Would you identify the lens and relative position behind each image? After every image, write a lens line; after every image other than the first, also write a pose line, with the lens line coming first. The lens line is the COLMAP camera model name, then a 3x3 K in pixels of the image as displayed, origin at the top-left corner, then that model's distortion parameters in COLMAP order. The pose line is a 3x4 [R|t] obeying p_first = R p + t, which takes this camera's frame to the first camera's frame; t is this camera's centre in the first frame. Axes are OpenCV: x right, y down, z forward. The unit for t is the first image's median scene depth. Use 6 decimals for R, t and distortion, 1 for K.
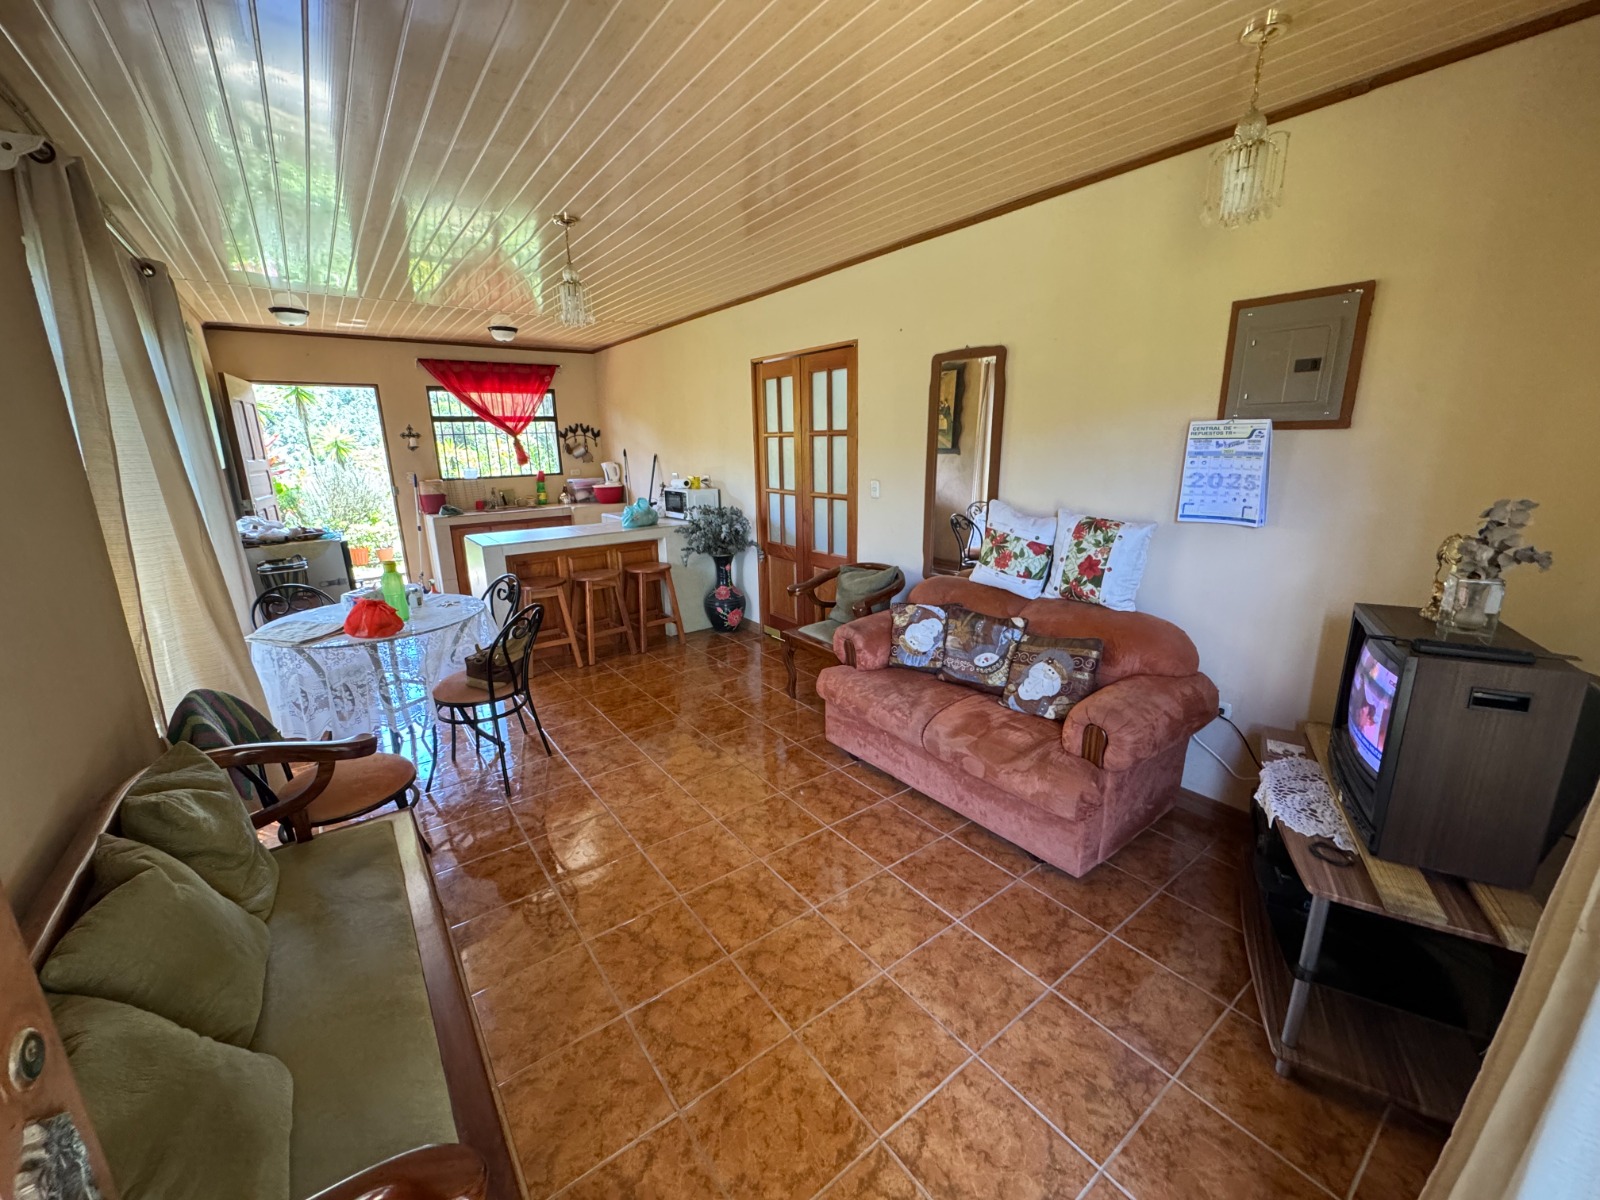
lens RADIAL K [[639.4, 0, 802.7], [0, 639.4, 602.0], [0, 0, 1]] dist [-0.000447, 0.000149]
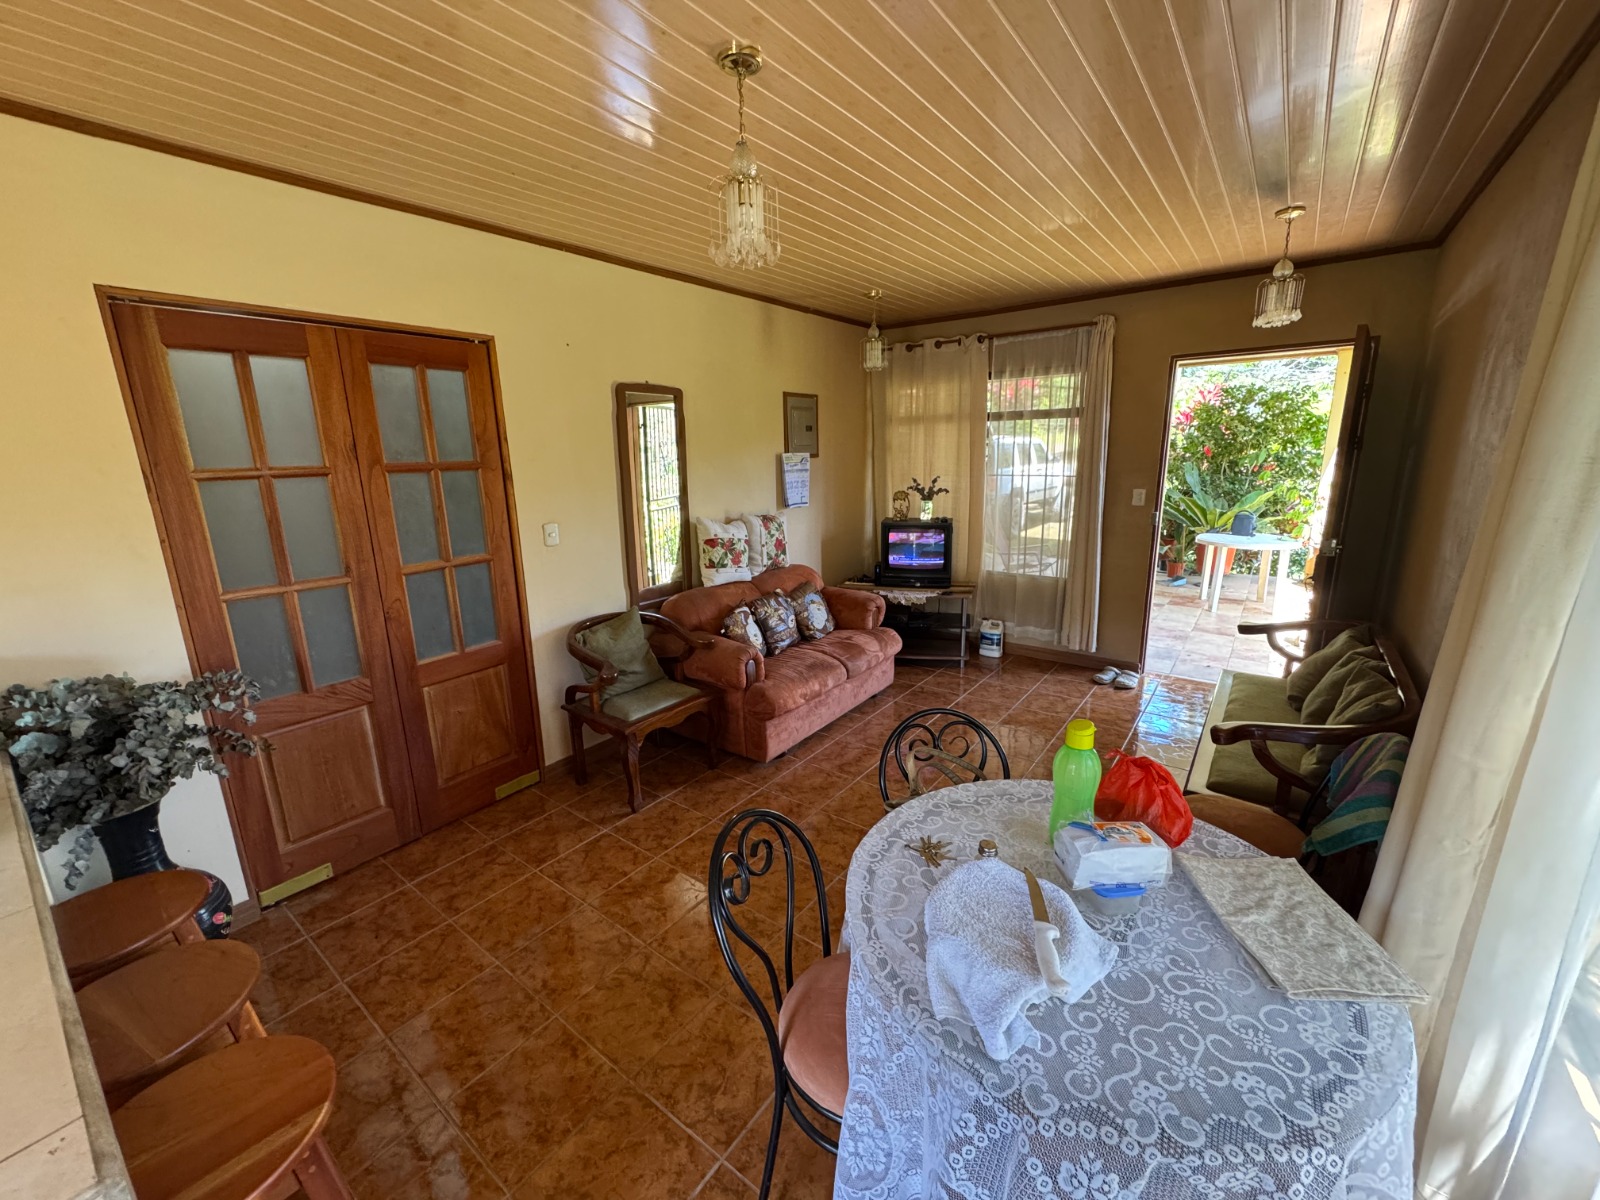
lens RADIAL K [[639.4, 0, 800.5], [0, 639.4, 604.0], [0, 0, 1]] dist [-0.000447, 0.000149]
pose [[-0.277502, -0.196524, 0.940410, -0.916952], [0.270427, 0.923298, 0.272747, -0.286416], [-0.921880, 0.330000, -0.203071, 1.132115]]
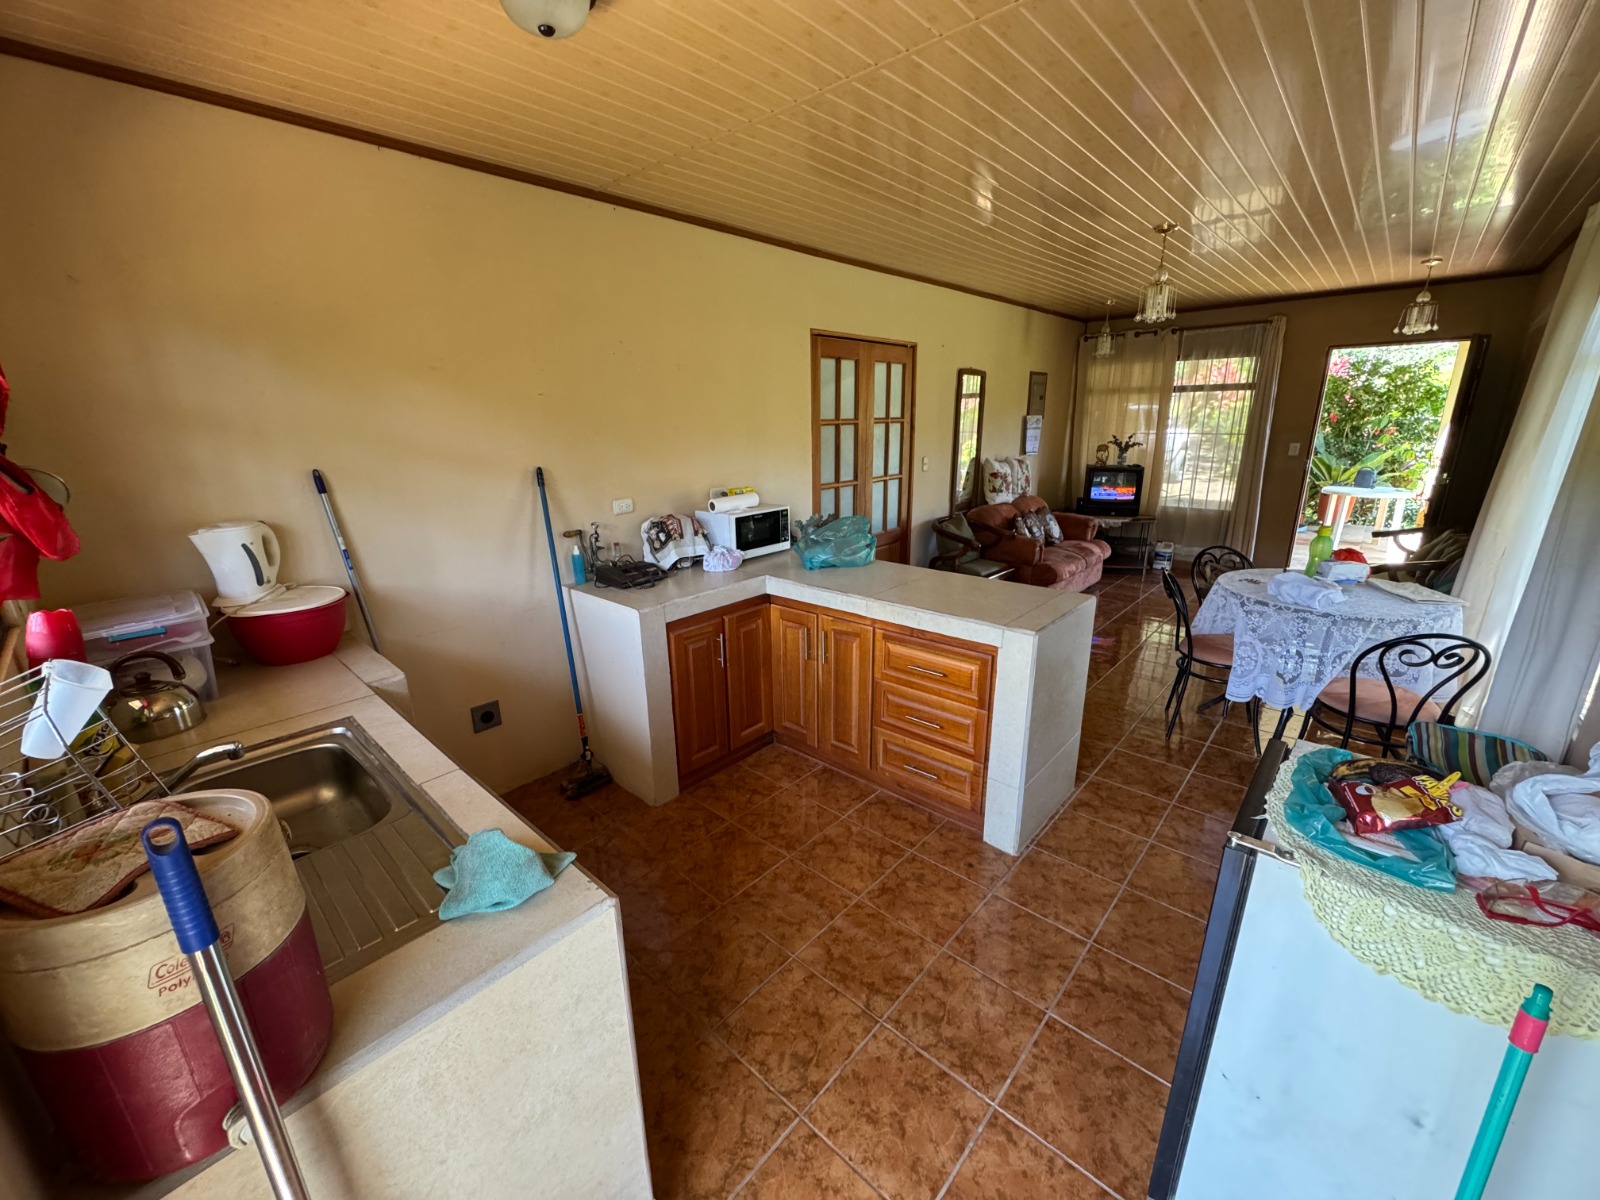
lens RADIAL K [[639.4, 0, 802.6], [0, 639.4, 603.7], [0, 0, 1]] dist [-0.000447, 0.000149]
pose [[-0.188349, -0.249851, 0.949789, -1.418741], [0.268035, 0.917306, 0.294459, -0.454909], [-0.944818, 0.310038, -0.105805, 1.822798]]
